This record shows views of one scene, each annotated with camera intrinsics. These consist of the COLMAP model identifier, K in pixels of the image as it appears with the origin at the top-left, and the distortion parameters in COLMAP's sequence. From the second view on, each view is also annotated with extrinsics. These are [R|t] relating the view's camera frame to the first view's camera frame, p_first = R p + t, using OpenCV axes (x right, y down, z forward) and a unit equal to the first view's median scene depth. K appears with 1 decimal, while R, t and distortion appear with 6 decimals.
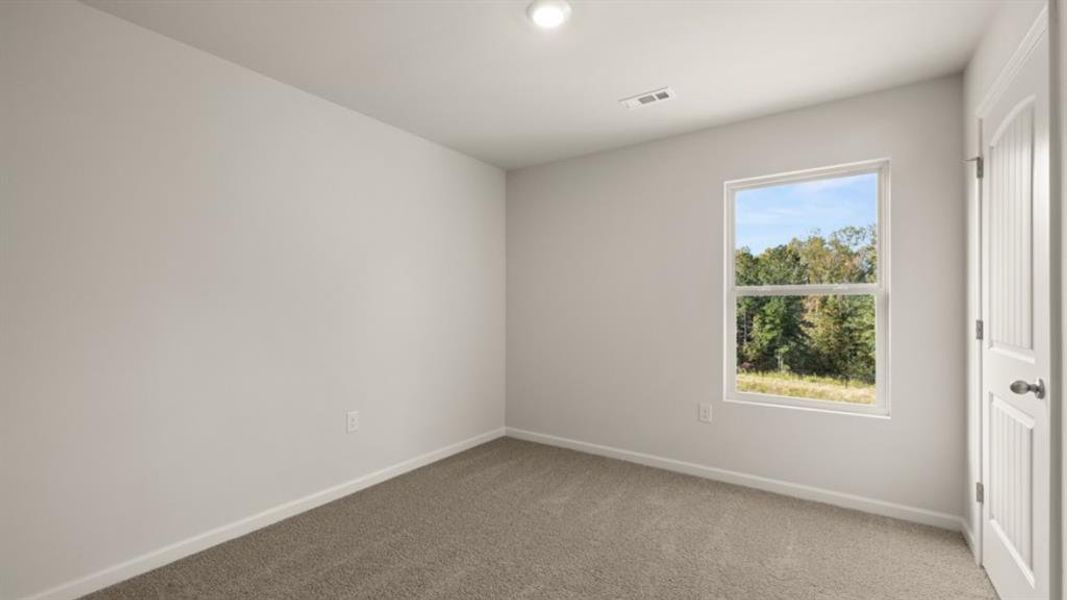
lens RADIAL K [[447.6, 0, 519.1], [0, 447.6, 302.3], [0, 0, 1]] dist [-0.002590, -0.000411]
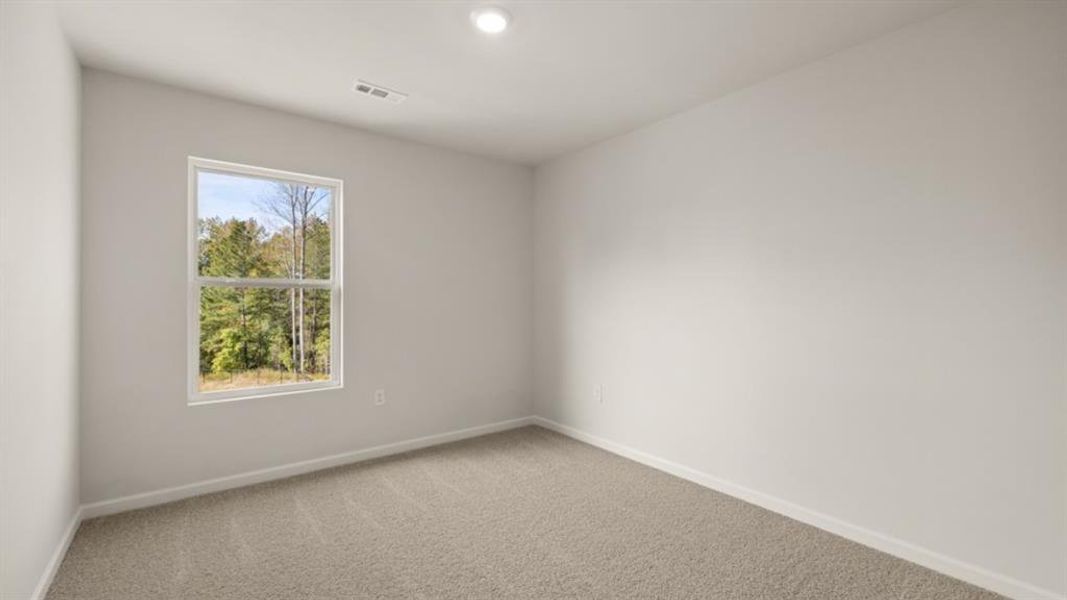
lens RADIAL K [[447.6, 0, 519.1], [0, 447.6, 302.3], [0, 0, 1]] dist [-0.002590, -0.000411]
pose [[0.287300, -0.006143, 0.957821, -0.192853], [-0.013407, 0.999856, 0.010434, -0.001701], [-0.957747, -0.015839, 0.287176, 0.127027]]
